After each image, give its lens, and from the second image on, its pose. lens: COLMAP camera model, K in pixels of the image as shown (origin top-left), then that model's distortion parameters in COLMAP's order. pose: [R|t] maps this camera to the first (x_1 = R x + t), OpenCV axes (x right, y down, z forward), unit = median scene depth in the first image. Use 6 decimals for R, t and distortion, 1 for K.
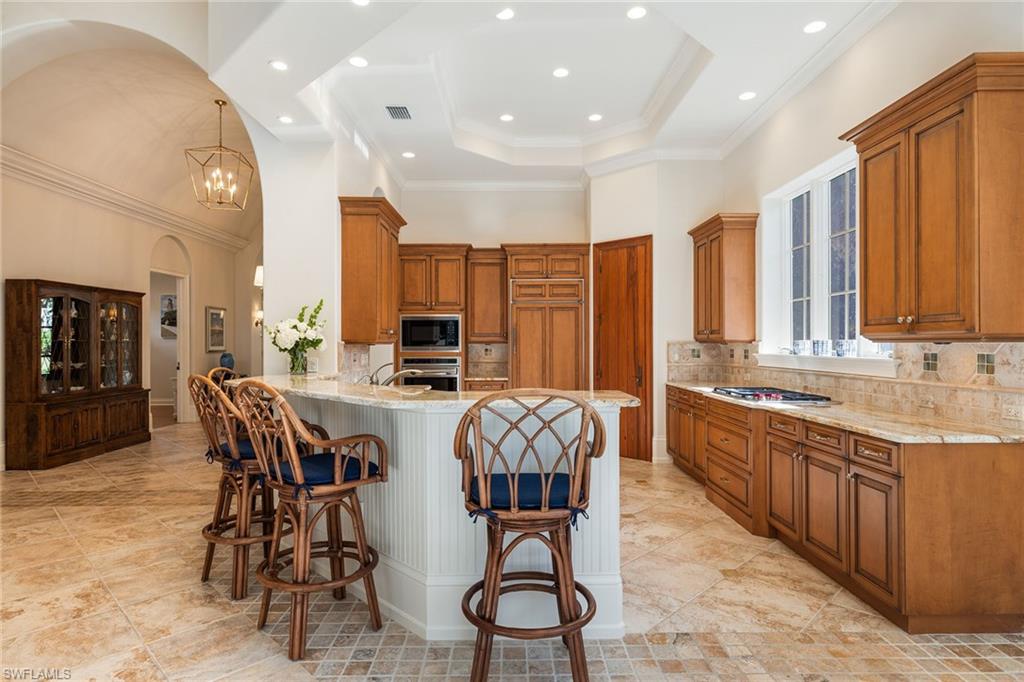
lens RADIAL K [[558.8, 0, 518.3], [0, 558.8, 342.8], [0, 0, 1]] dist [-0.000666, 0.000658]
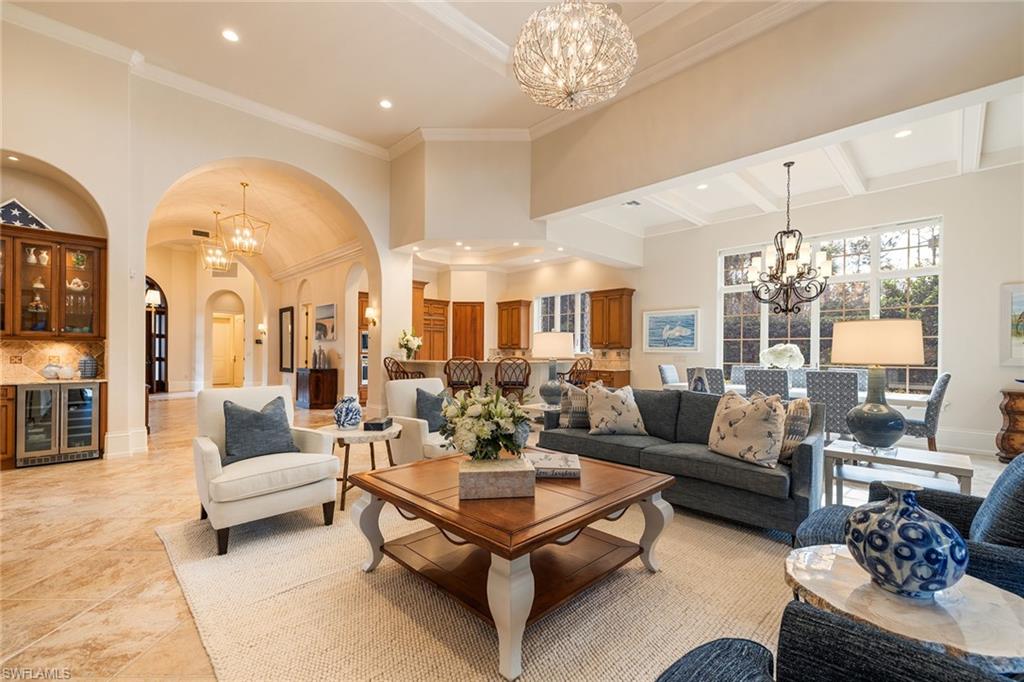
lens RADIAL K [[434.9, 0, 515.1], [0, 434.9, 352.9], [0, 0, 1]] dist [0.012970, -0.000337]
pose [[0.722255, 0.008034, 0.691580, -0.837656], [-0.010613, 0.999944, -0.000532, 0.014602], [-0.691545, -0.006955, 0.722300, -0.351827]]
